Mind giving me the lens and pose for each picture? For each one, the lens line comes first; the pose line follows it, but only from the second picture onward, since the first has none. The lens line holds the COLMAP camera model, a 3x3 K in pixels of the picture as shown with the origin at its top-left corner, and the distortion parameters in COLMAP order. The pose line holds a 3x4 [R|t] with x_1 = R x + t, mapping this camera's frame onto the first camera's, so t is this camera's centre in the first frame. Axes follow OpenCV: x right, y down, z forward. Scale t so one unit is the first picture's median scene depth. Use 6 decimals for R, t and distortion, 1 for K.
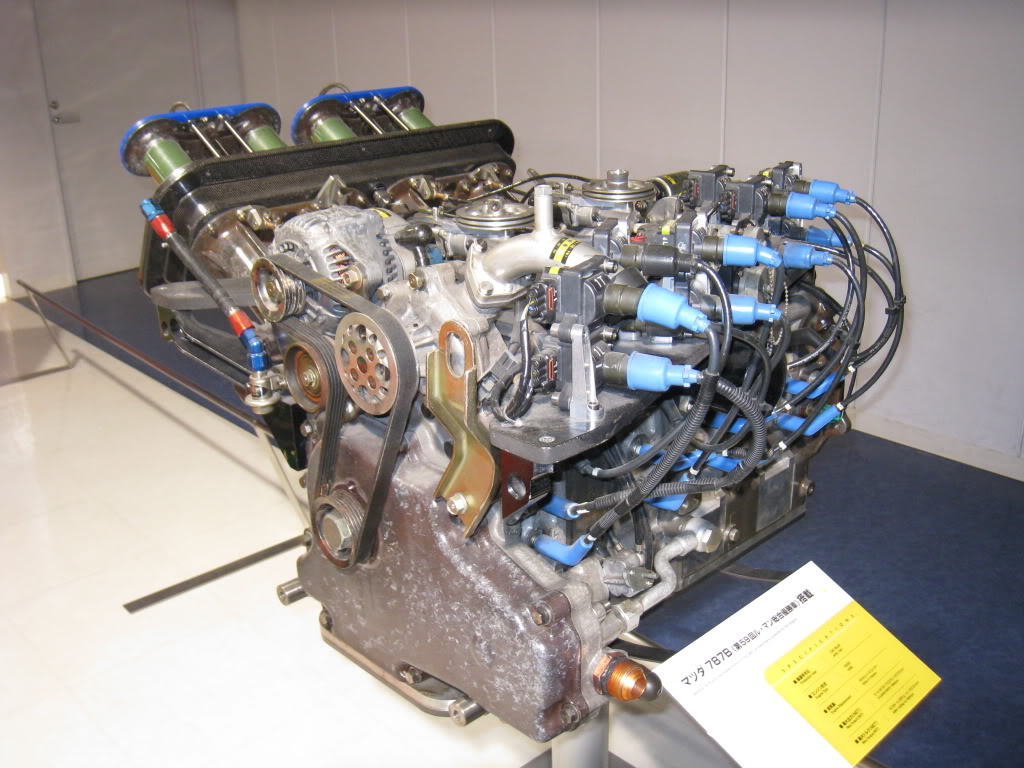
lens RADIAL K [[1085.5, 0, 512.0], [0, 1085.5, 384.0], [0, 0, 1]] dist [-0.017393, -0.024140]
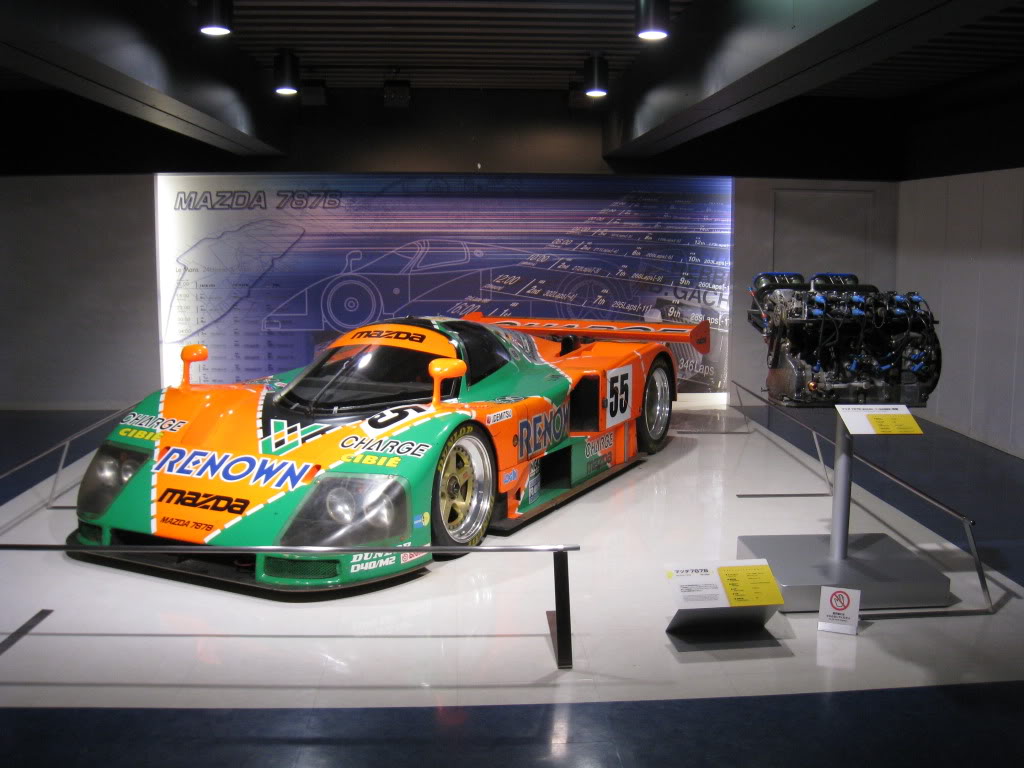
lens RADIAL K [[1085.5, 0, 512.0], [0, 1085.5, 384.0], [0, 0, 1]] dist [-0.017393, -0.024140]
pose [[0.774798, 0.134405, -0.617756, 0.650488], [-0.266311, 0.955603, -0.126100, 0.393938], [0.573381, 0.262217, 0.776193, -1.091520]]
